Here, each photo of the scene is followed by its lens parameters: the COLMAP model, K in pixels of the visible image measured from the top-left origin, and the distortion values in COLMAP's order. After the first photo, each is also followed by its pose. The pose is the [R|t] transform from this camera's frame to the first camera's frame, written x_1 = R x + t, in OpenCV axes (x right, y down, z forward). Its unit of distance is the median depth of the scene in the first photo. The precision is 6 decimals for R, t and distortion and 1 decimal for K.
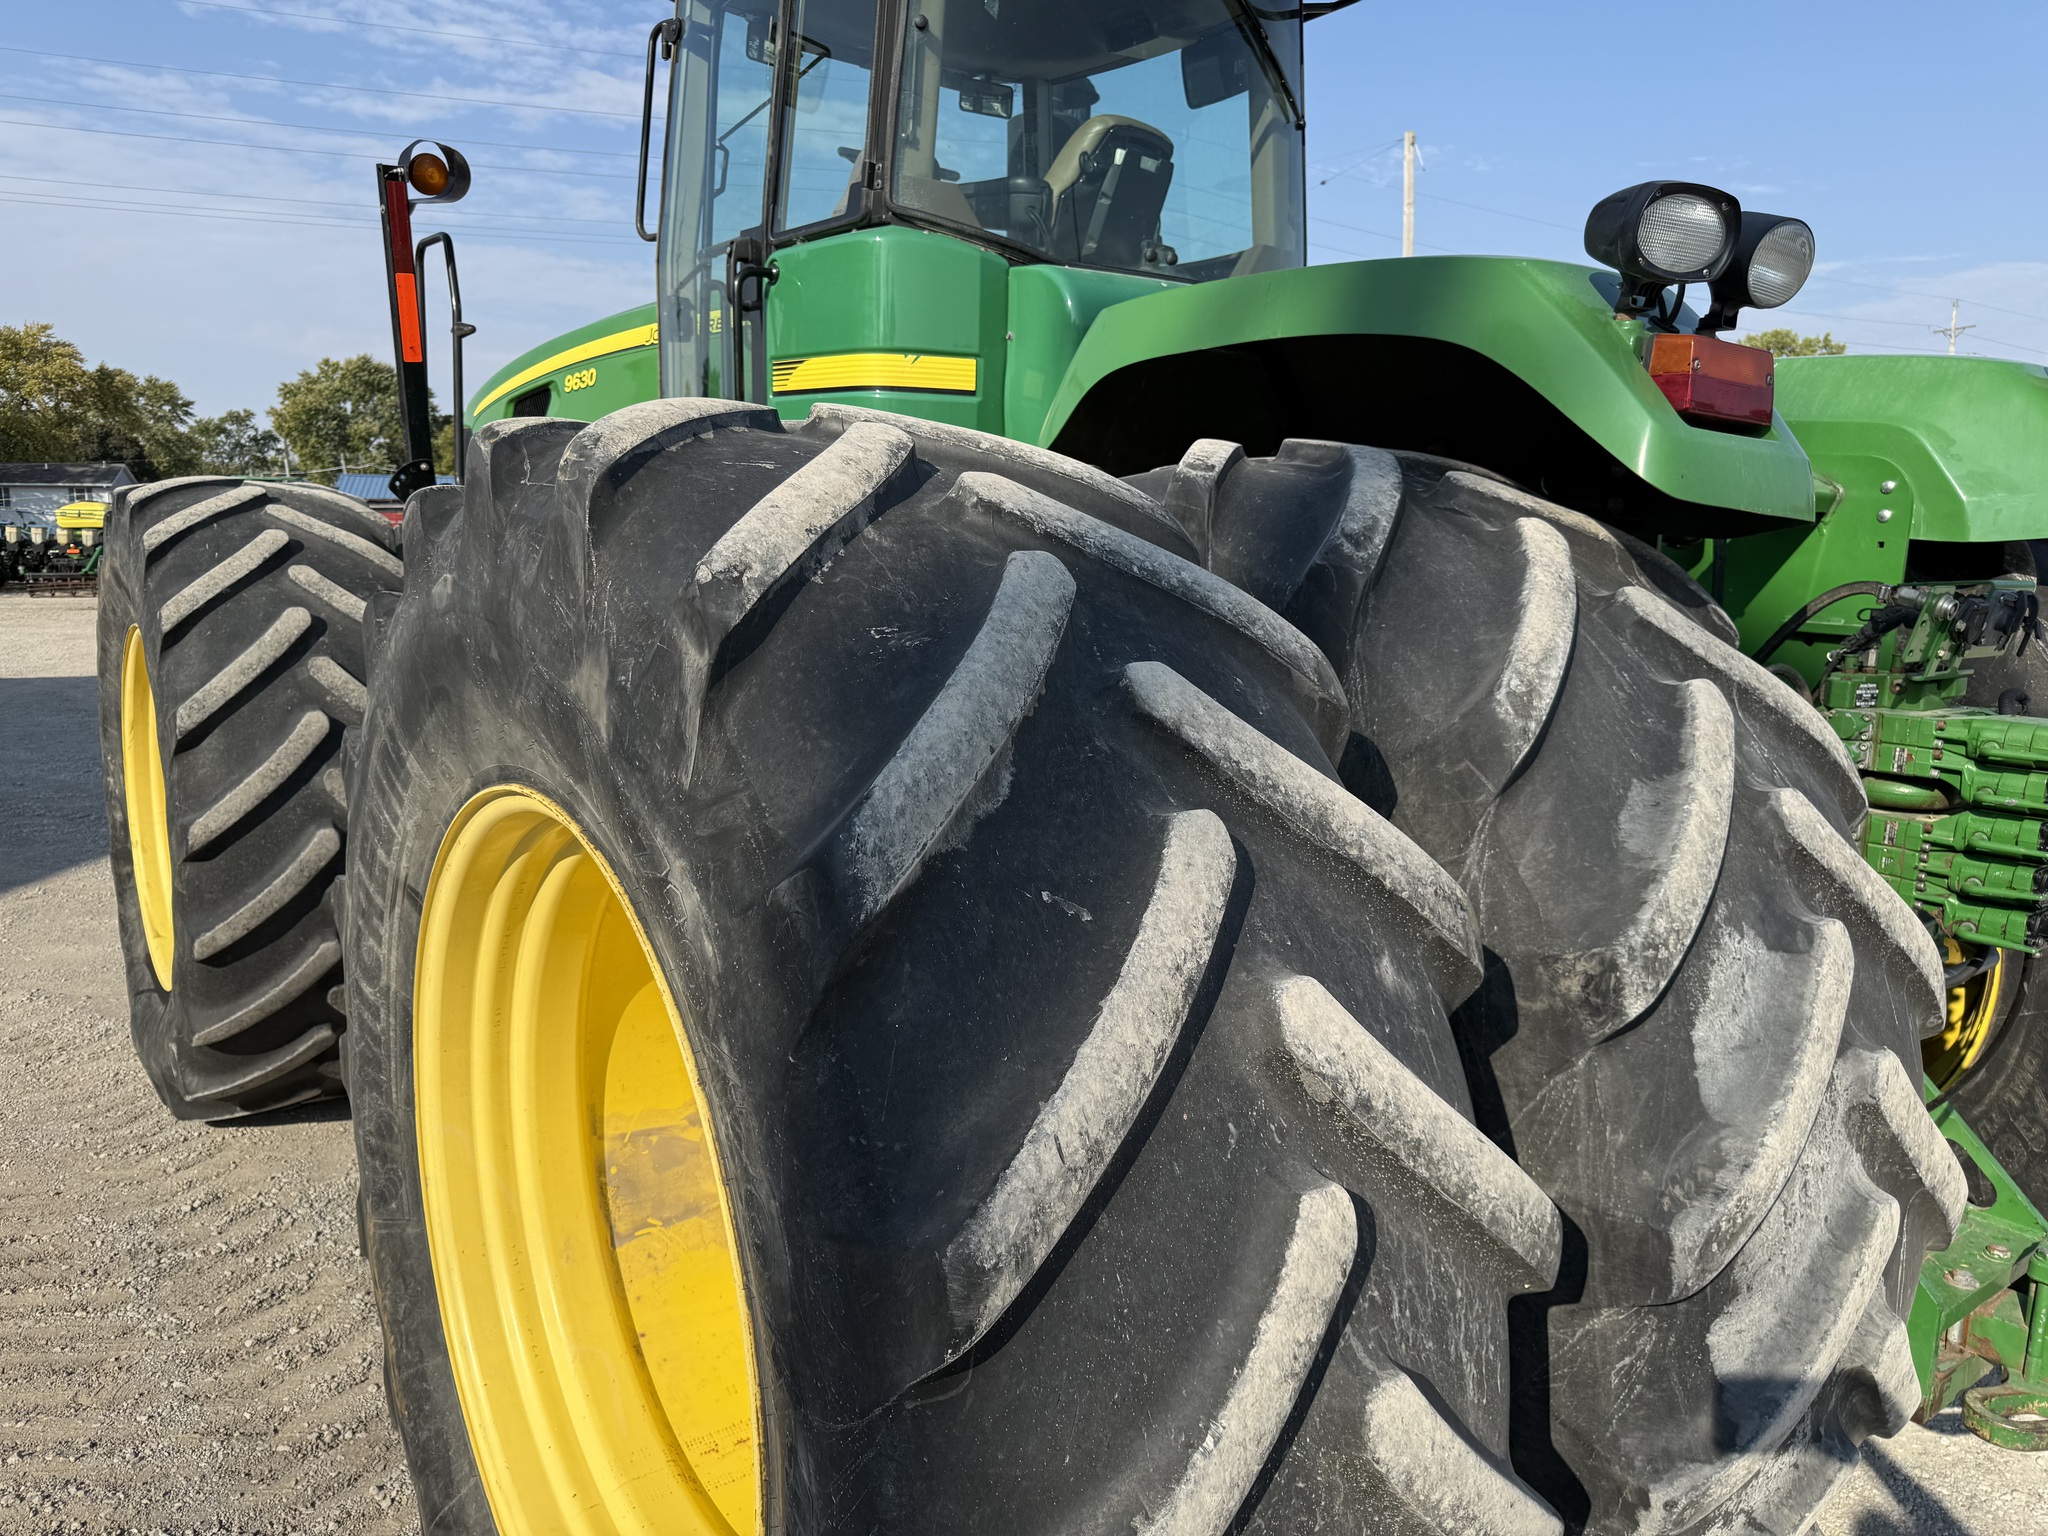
lens RADIAL K [[1455.9, 0, 1015.0], [0, 1455.9, 780.0], [0, 0, 1]] dist [0.043979, -0.061389]
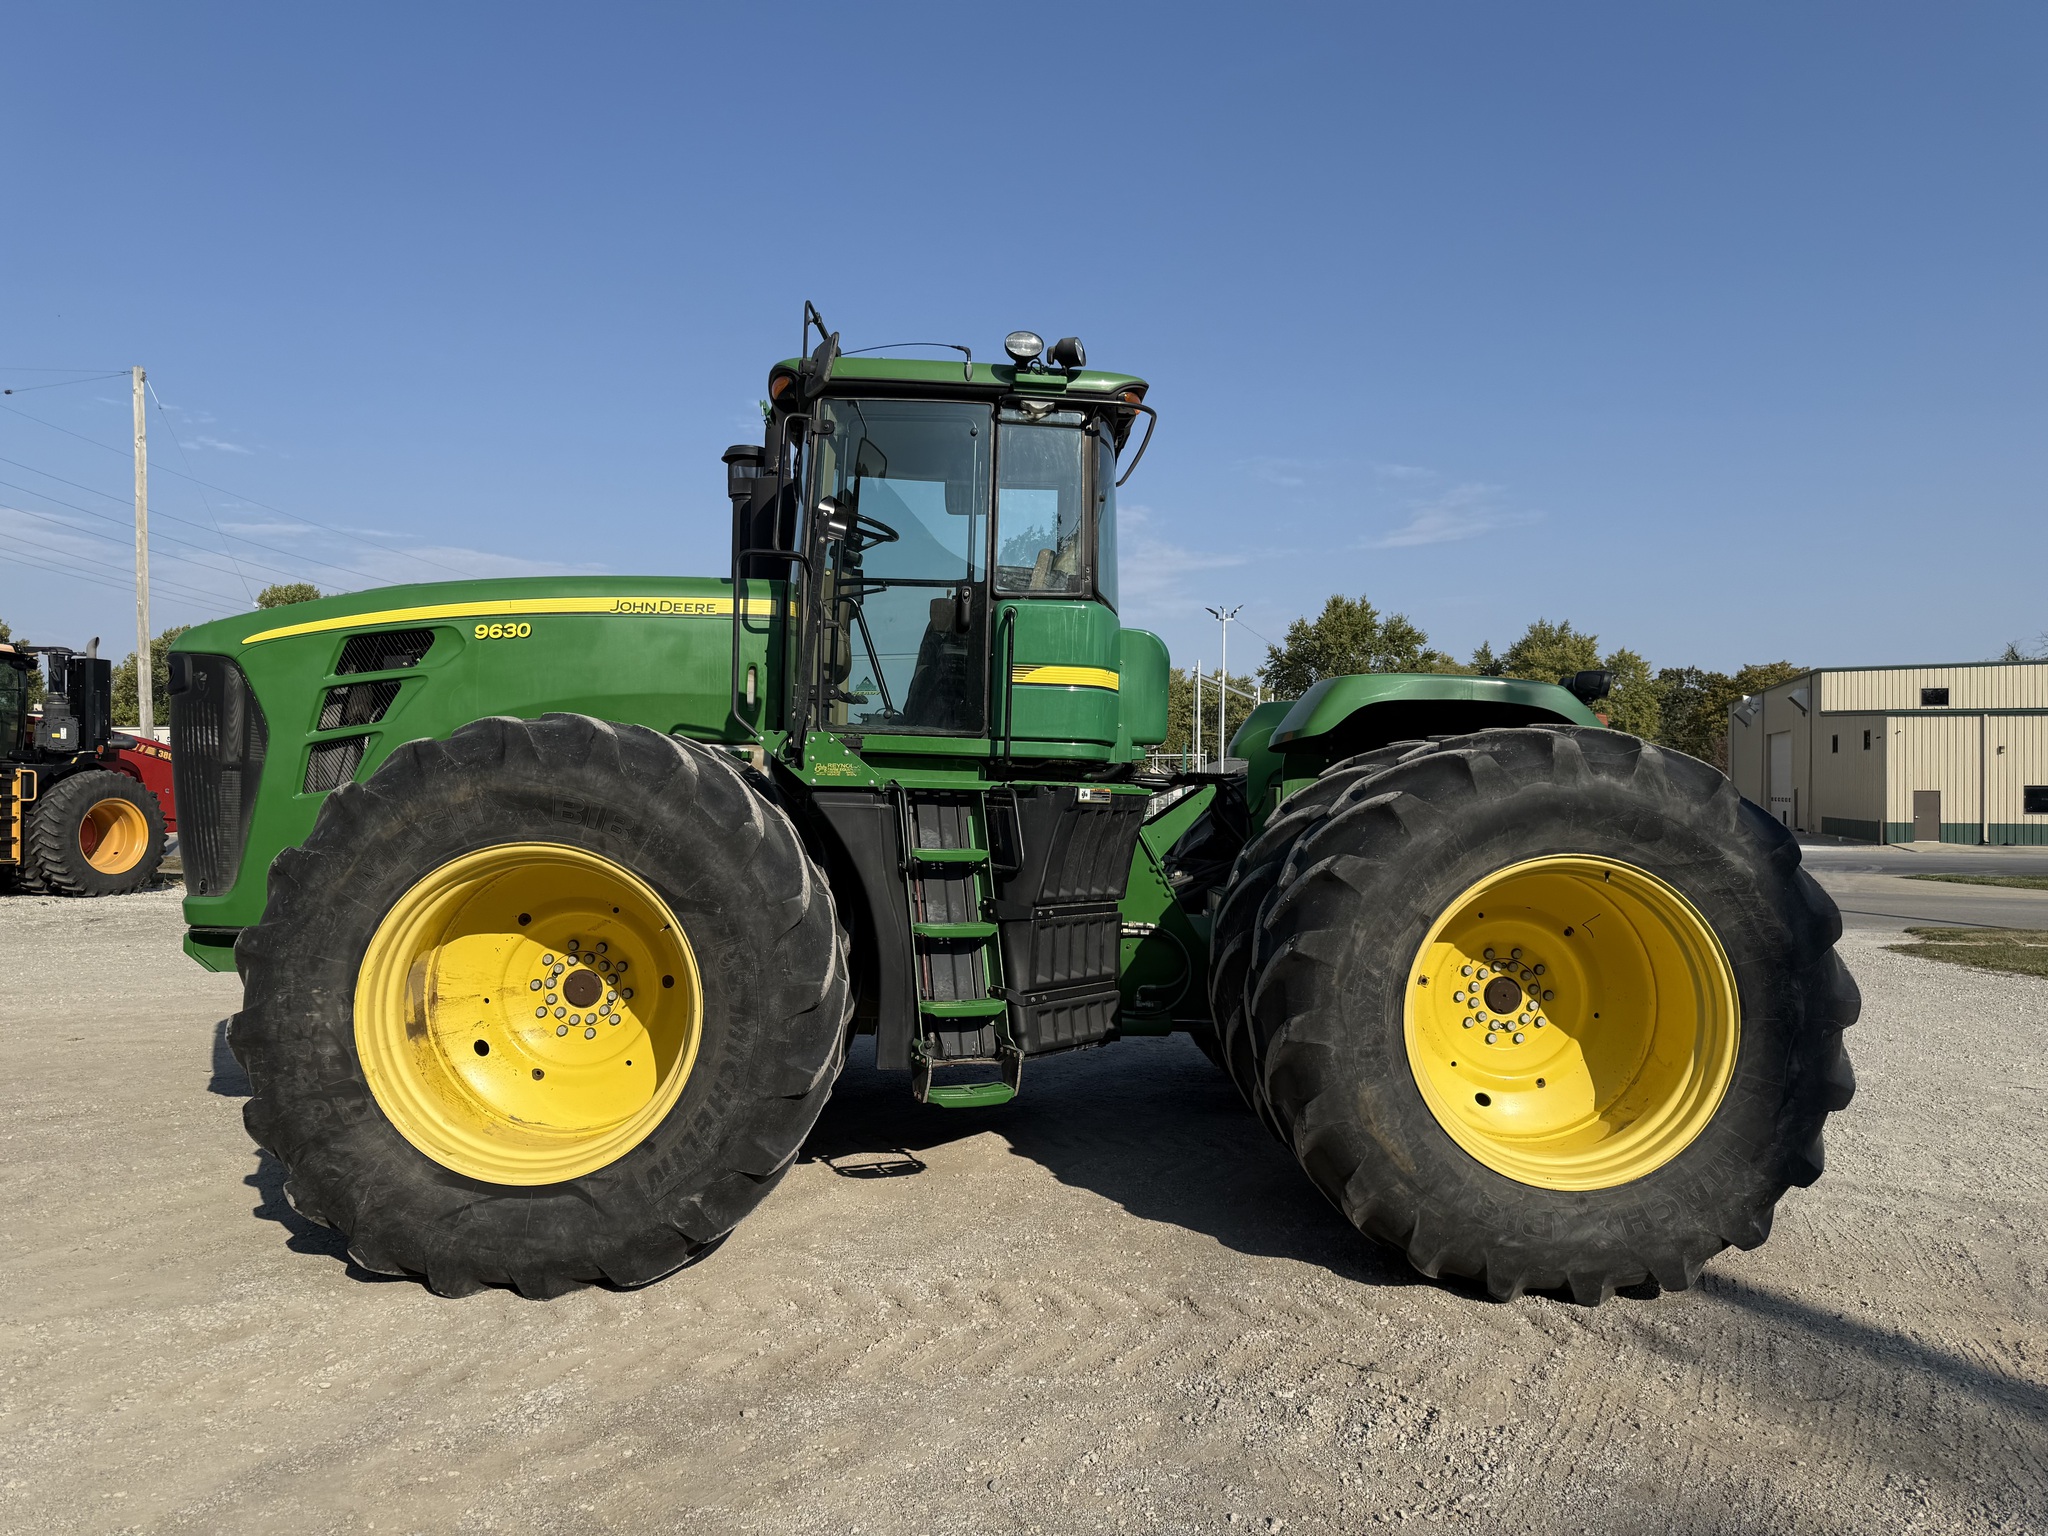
lens RADIAL K [[1455.9, 0, 1021.0], [0, 1455.9, 782.2], [0, 0, 1]] dist [0.043979, -0.061389]
pose [[0.578982, 0.004143, 0.815330, -2.425199], [0.127479, 0.987229, -0.095541, 0.002387], [-0.805313, 0.159254, 0.571059, 0.133272]]
